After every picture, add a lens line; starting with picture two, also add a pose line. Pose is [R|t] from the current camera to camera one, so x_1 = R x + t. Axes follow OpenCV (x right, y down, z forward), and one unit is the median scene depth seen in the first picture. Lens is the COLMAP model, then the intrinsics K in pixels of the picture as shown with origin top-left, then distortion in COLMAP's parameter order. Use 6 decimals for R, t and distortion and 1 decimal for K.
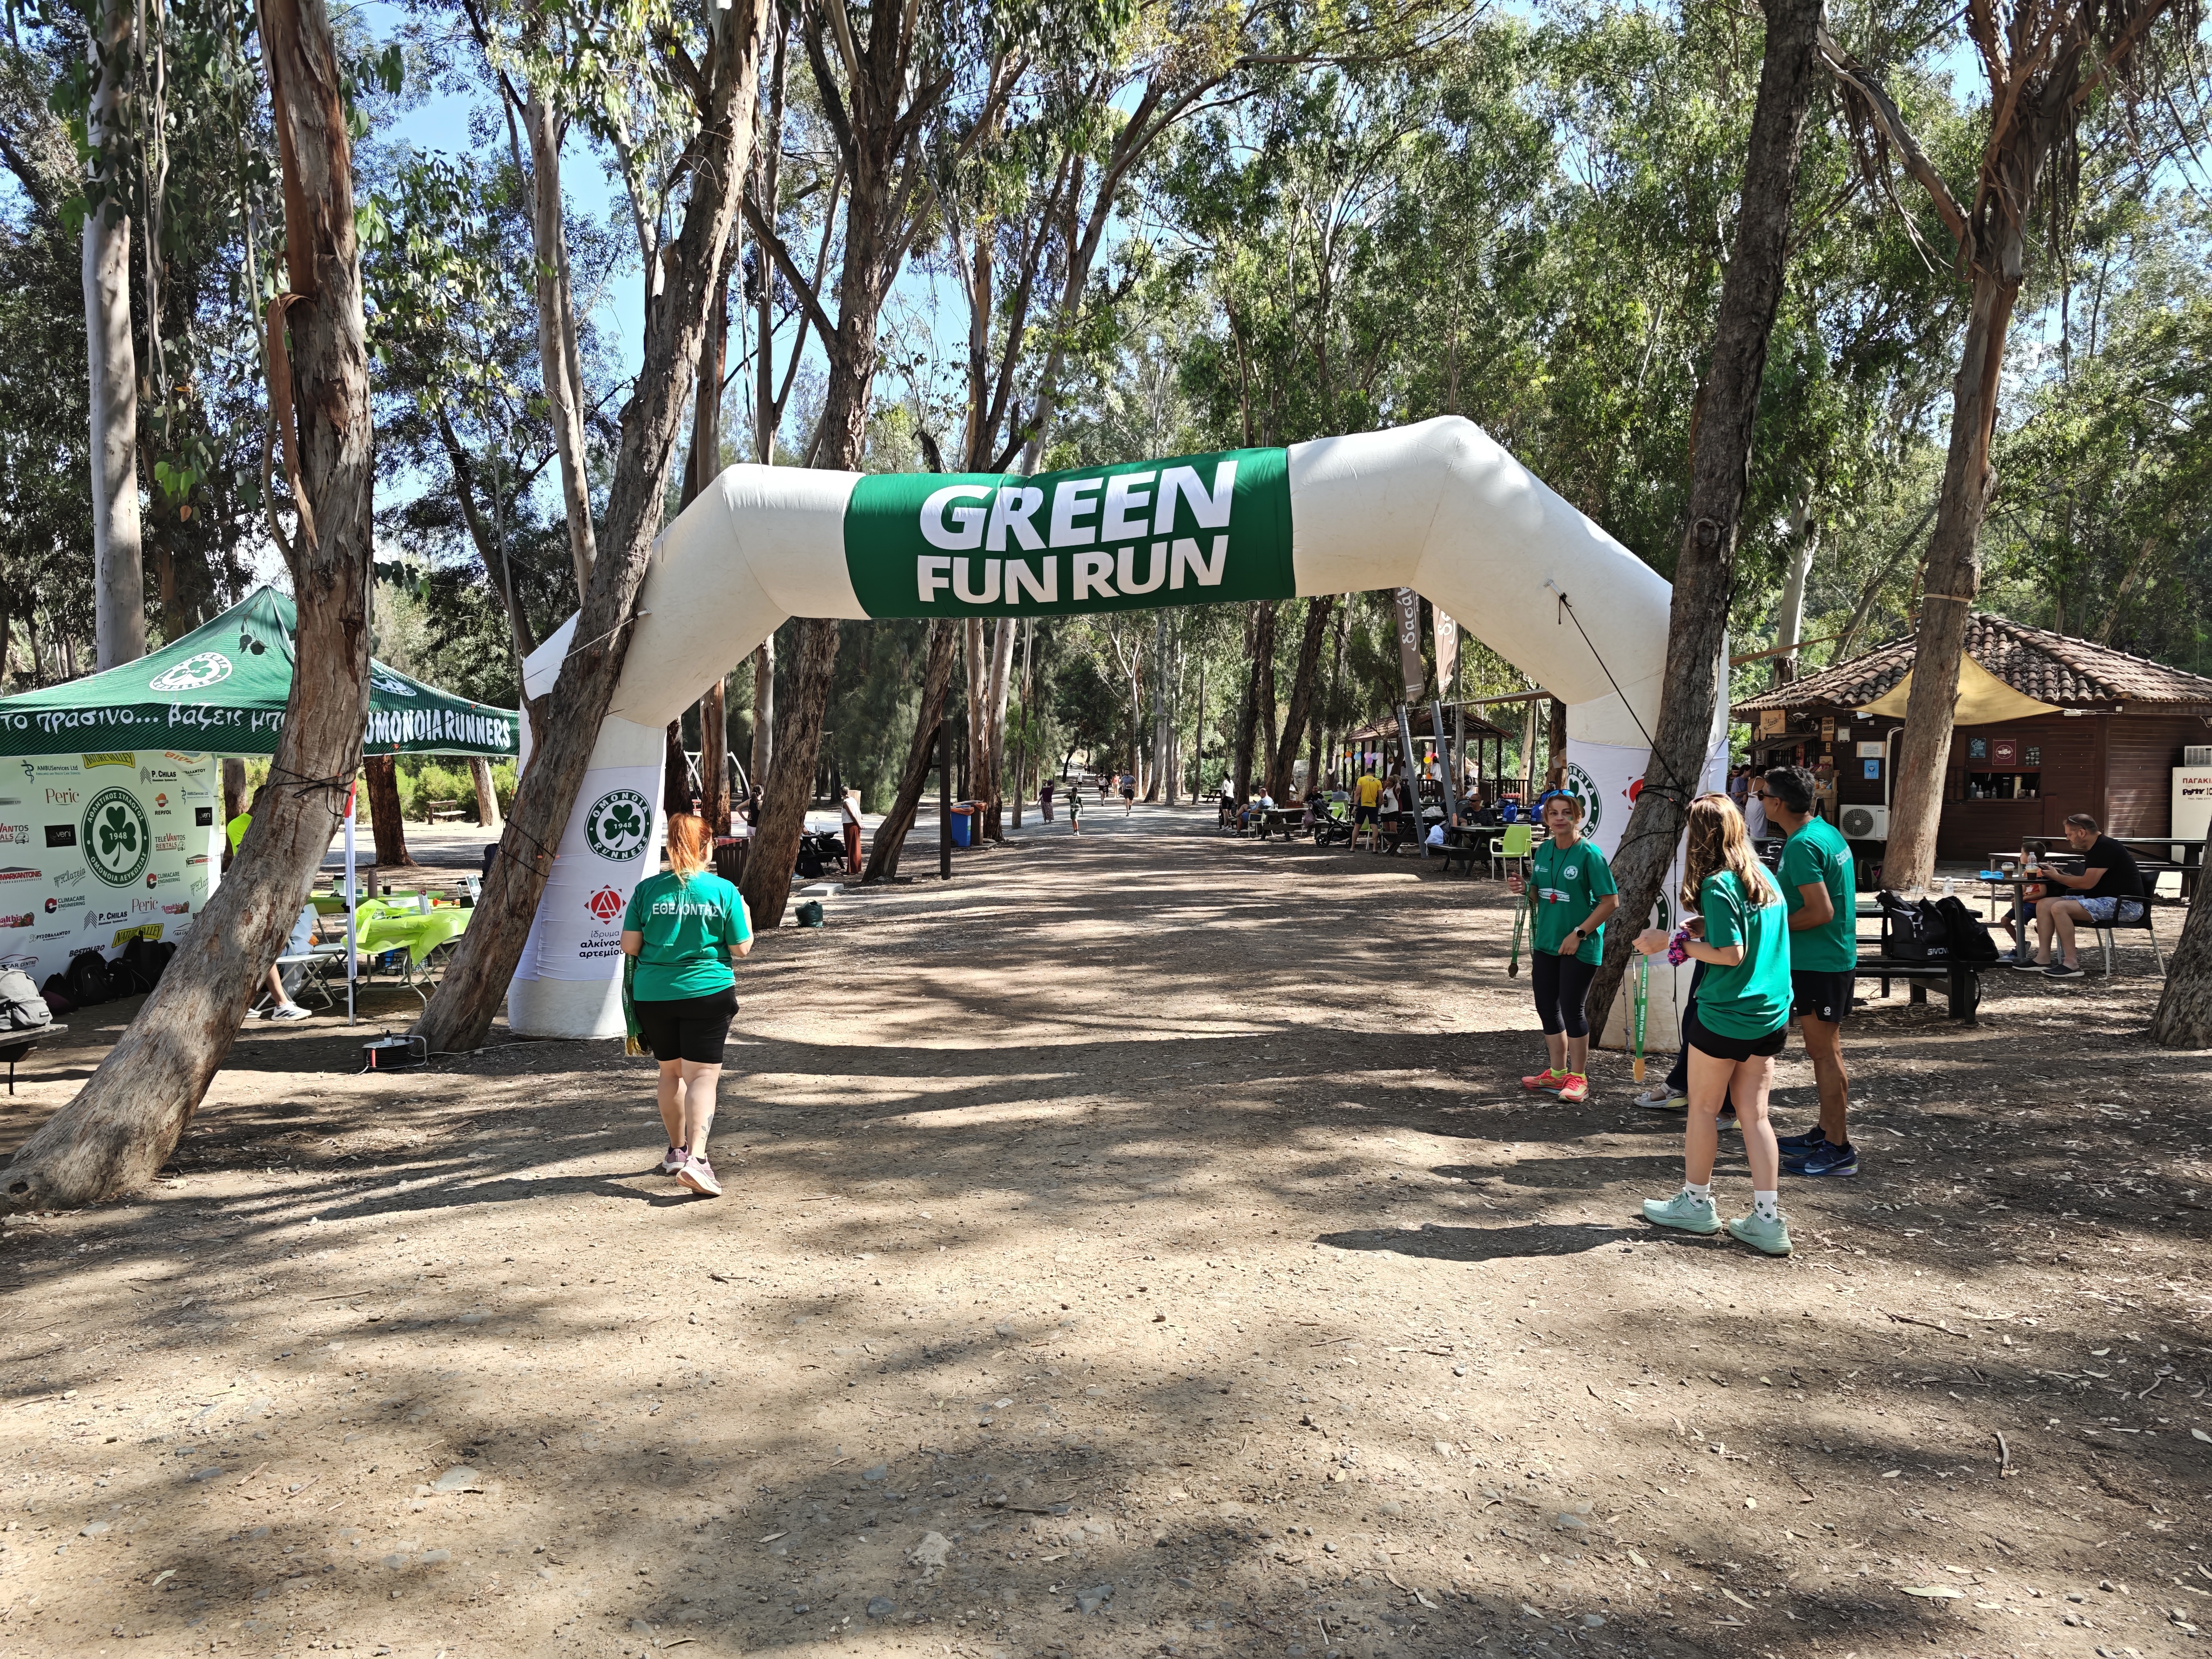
lens RADIAL K [[1450.9, 0, 1088.0], [0, 1450.9, 812.3], [0, 0, 1]] dist [0.100935, -0.271556]
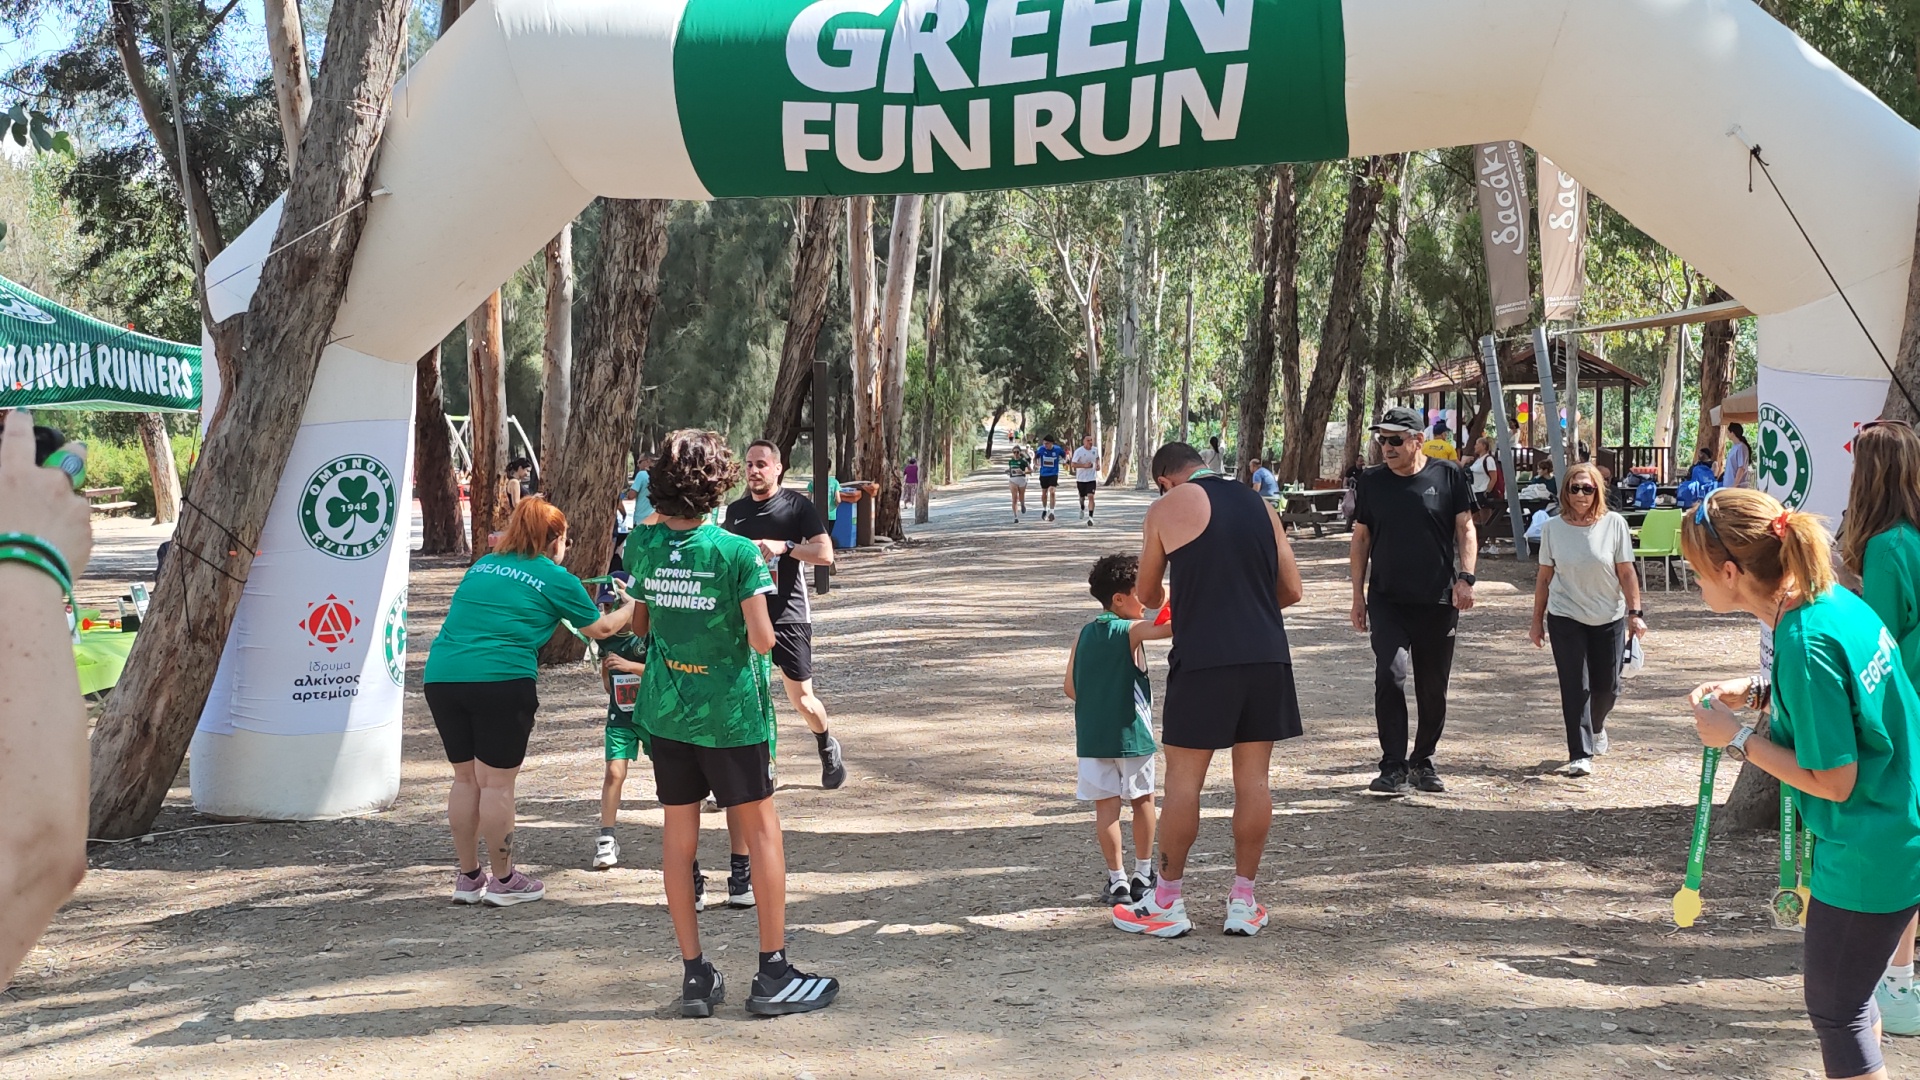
lens RADIAL K [[2086.3, 0, 960.0], [0, 2086.3, 540.0], [0, 0, 1]] dist [0.129295, -0.437694]
pose [[0.999529, -0.005683, -0.030148, -0.005466], [0.006224, 0.999821, 0.017864, 0.007101], [0.030041, -0.018043, 0.999386, 0.024346]]
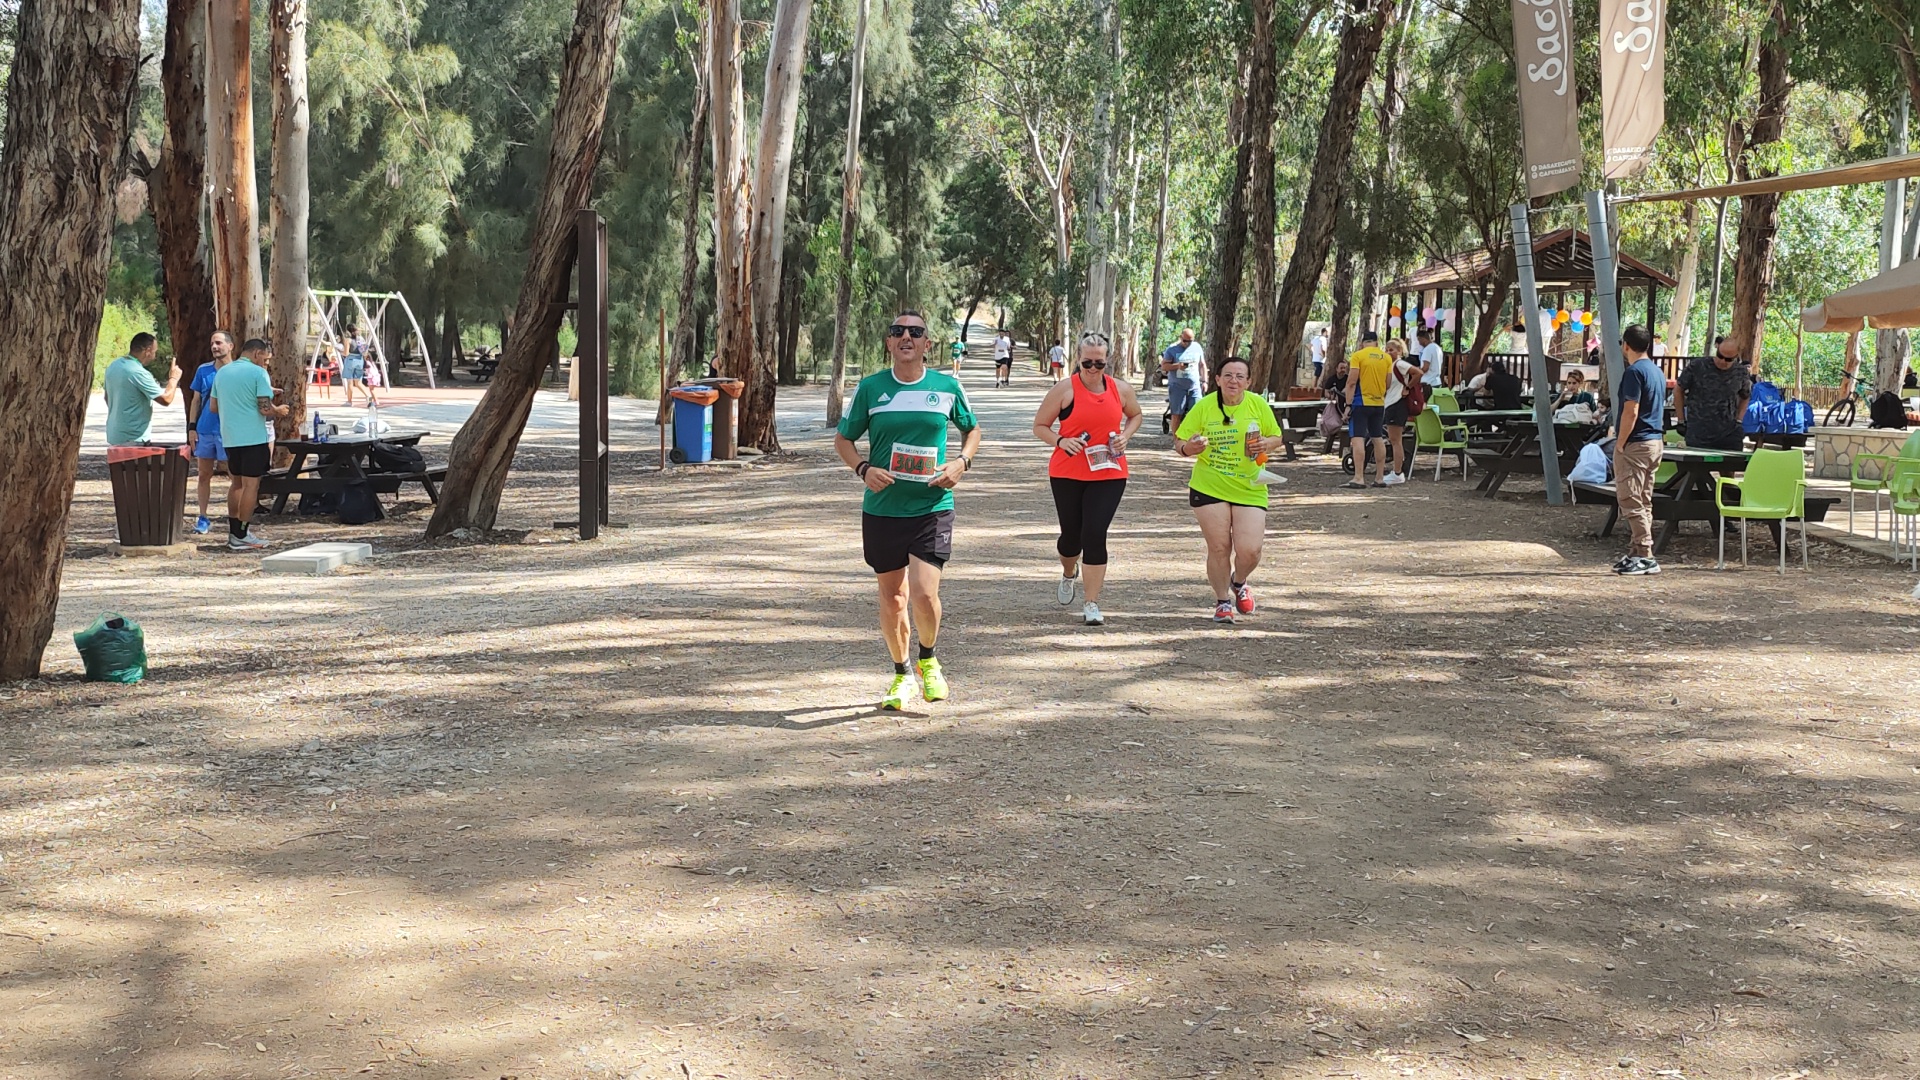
lens RADIAL K [[2086.3, 0, 960.0], [0, 2086.3, 540.0], [0, 0, 1]] dist [0.129295, -0.437694]
pose [[0.999626, 0.017502, -0.021012, 0.085506], [-0.016029, 0.997534, 0.068337, -0.007109], [0.022156, -0.067974, 0.997441, 0.585711]]
